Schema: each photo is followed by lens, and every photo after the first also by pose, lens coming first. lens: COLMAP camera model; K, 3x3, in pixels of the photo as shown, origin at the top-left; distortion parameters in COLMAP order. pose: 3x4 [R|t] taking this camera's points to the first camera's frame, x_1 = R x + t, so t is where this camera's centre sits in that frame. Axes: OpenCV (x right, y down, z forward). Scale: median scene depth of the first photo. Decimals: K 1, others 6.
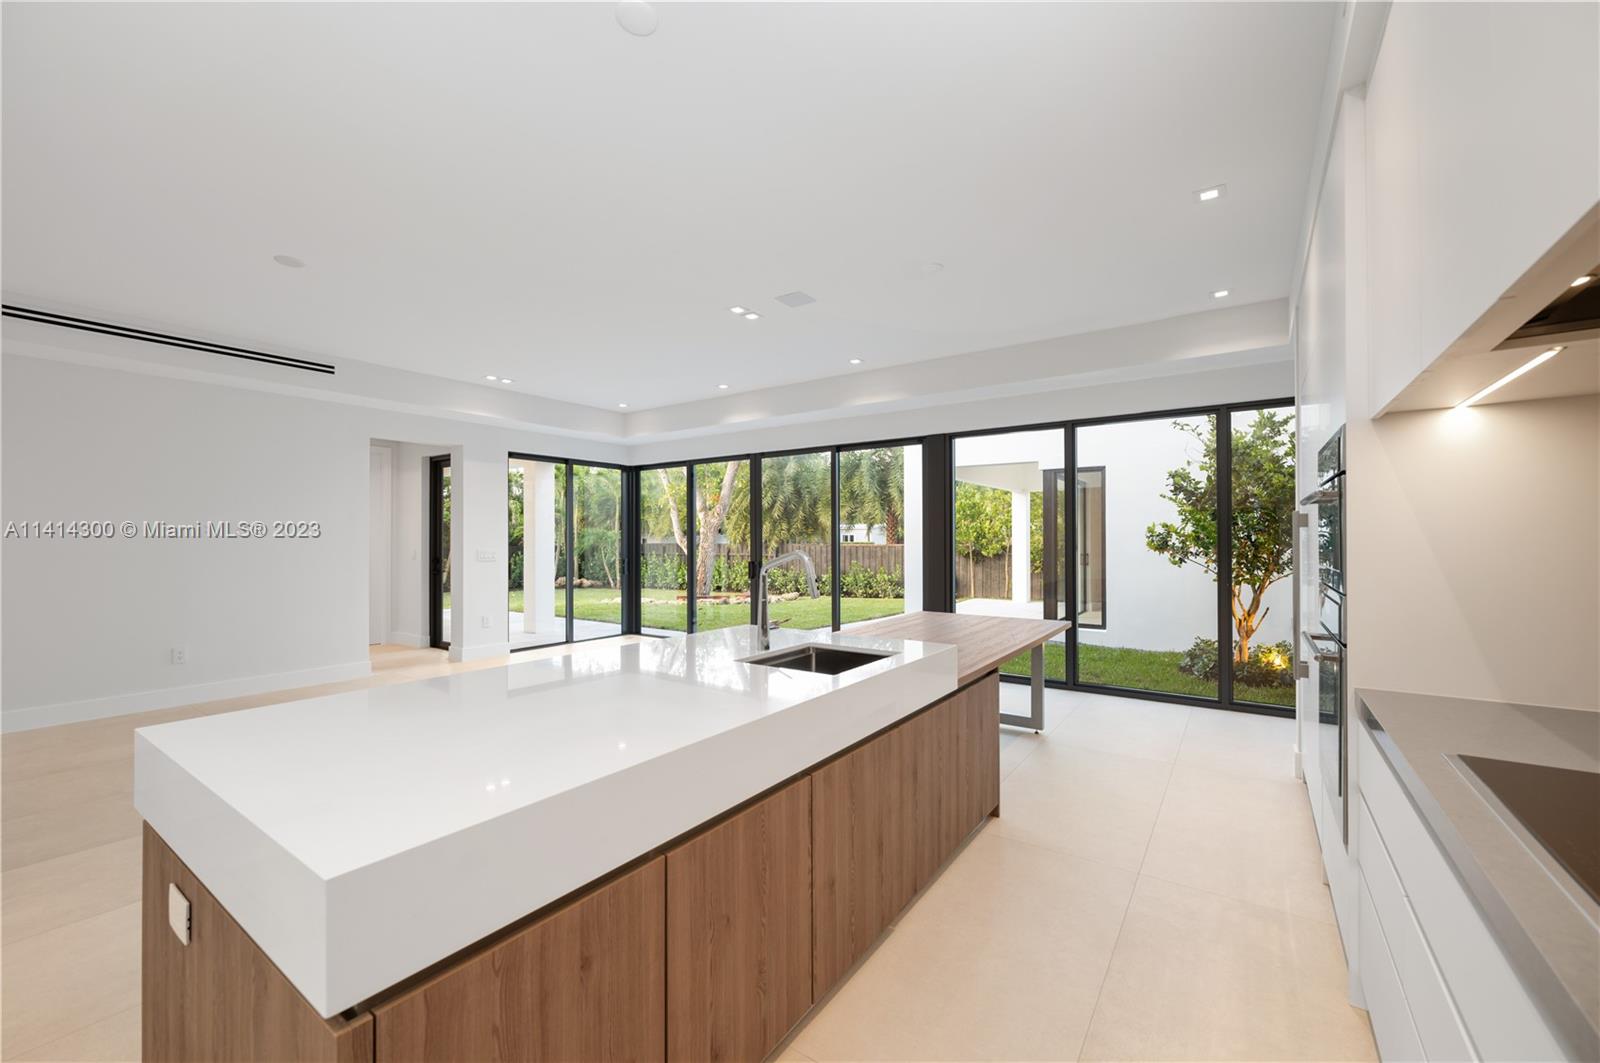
lens RADIAL K [[639.9, 0, 799.9], [0, 639.9, 537.2], [0, 0, 1]] dist [0.000372, -0.001026]
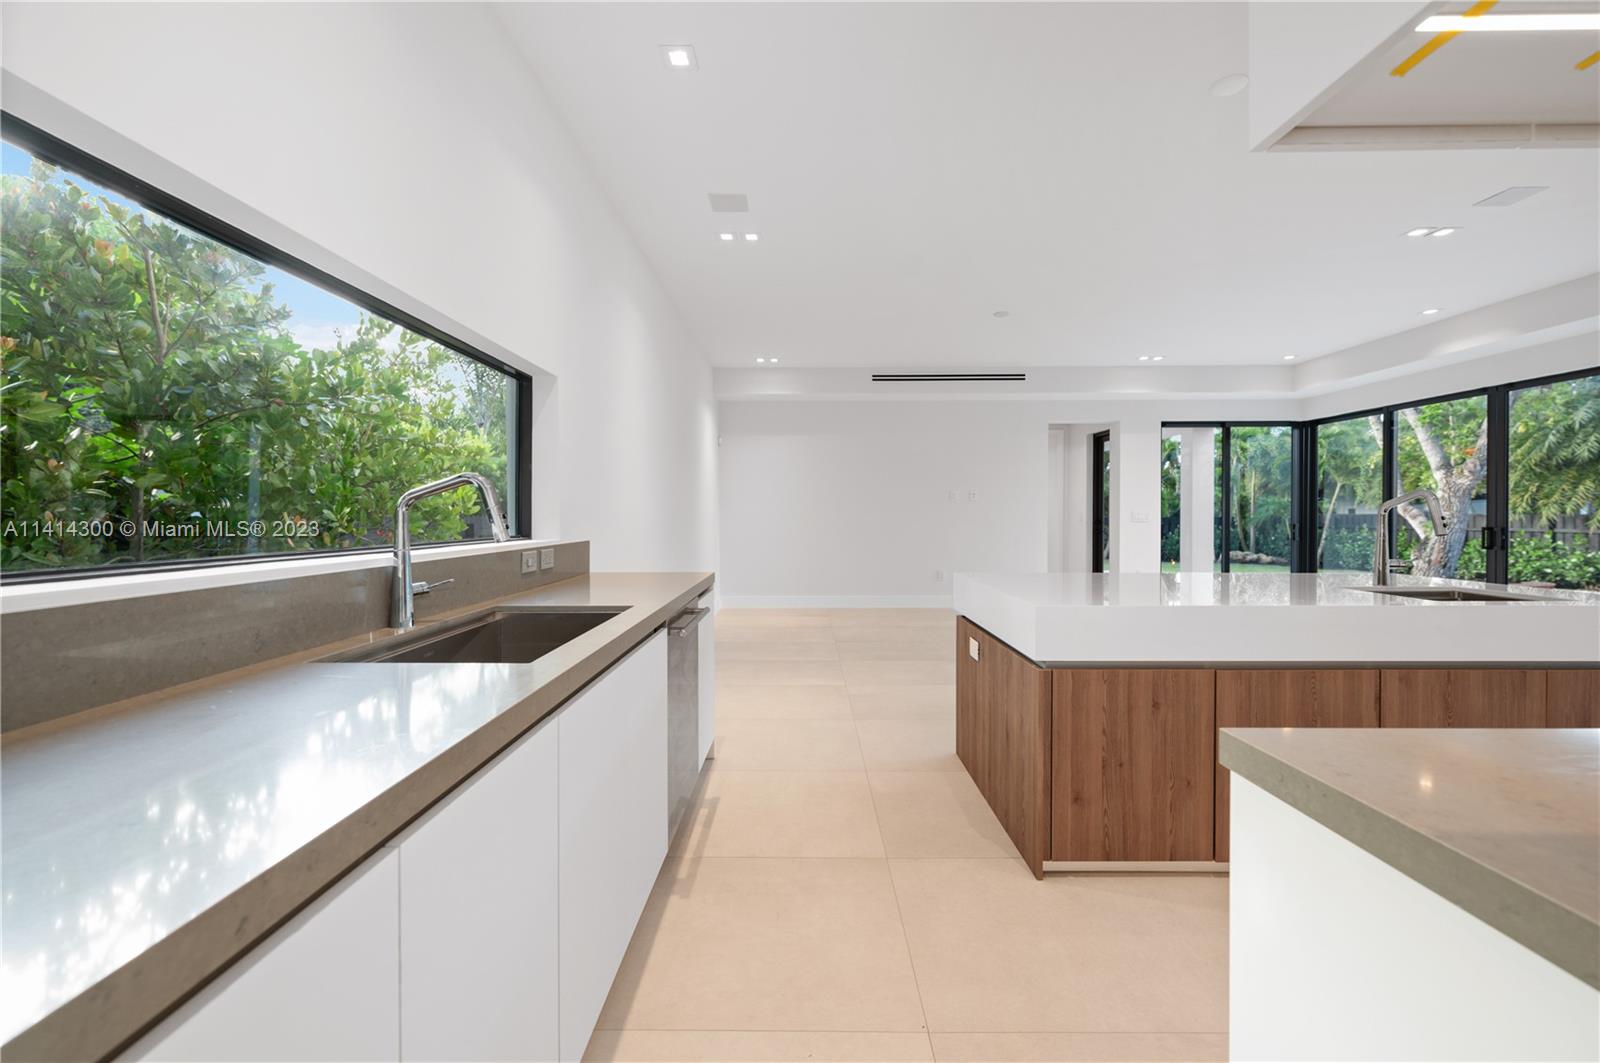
lens RADIAL K [[639.9, 0, 799.5], [0, 639.9, 521.1], [0, 0, 1]] dist [0.000372, -0.001026]
pose [[0.573515, 0.008323, -0.819153, 0.080085], [0.004826, 0.999897, 0.013539, 0.016688], [0.819181, -0.011718, 0.573415, -0.123341]]
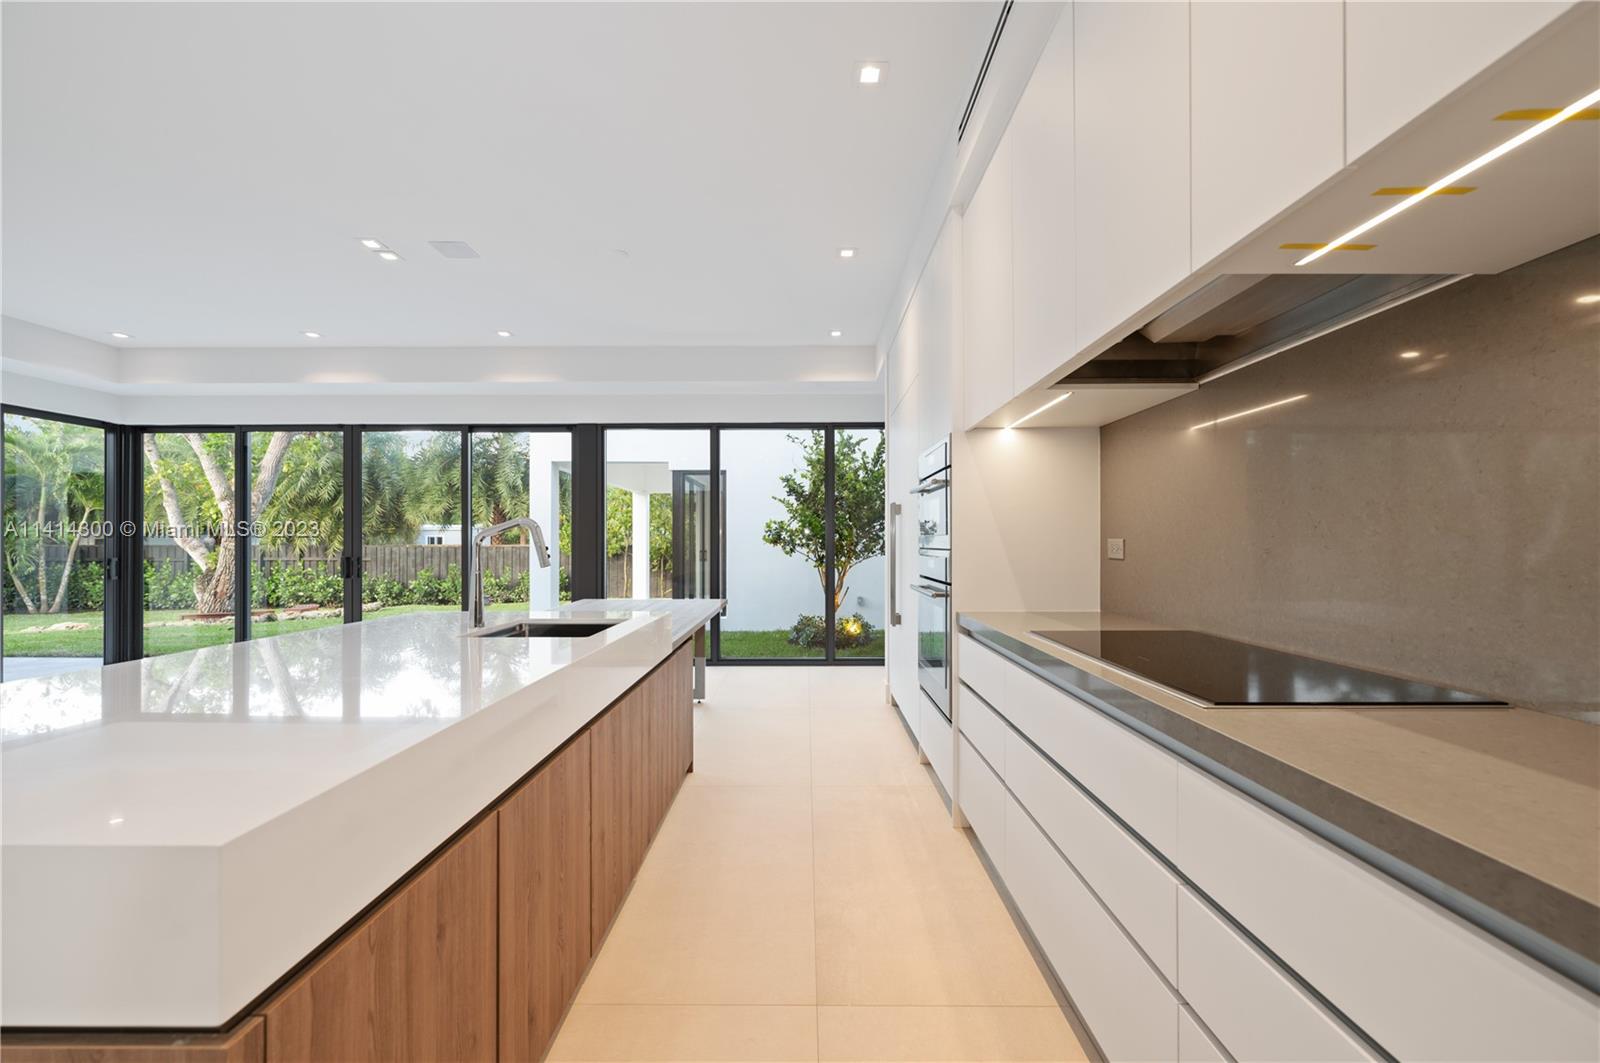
lens RADIAL K [[639.9, 0, 812.1], [0, 639.9, 540.1], [0, 0, 1]] dist [0.000372, -0.001026]
pose [[0.816739, 0.001936, 0.577004, -0.062036], [-0.001171, 0.999998, -0.001697, 0.017180], [-0.577006, 0.000711, 0.816740, -0.004669]]
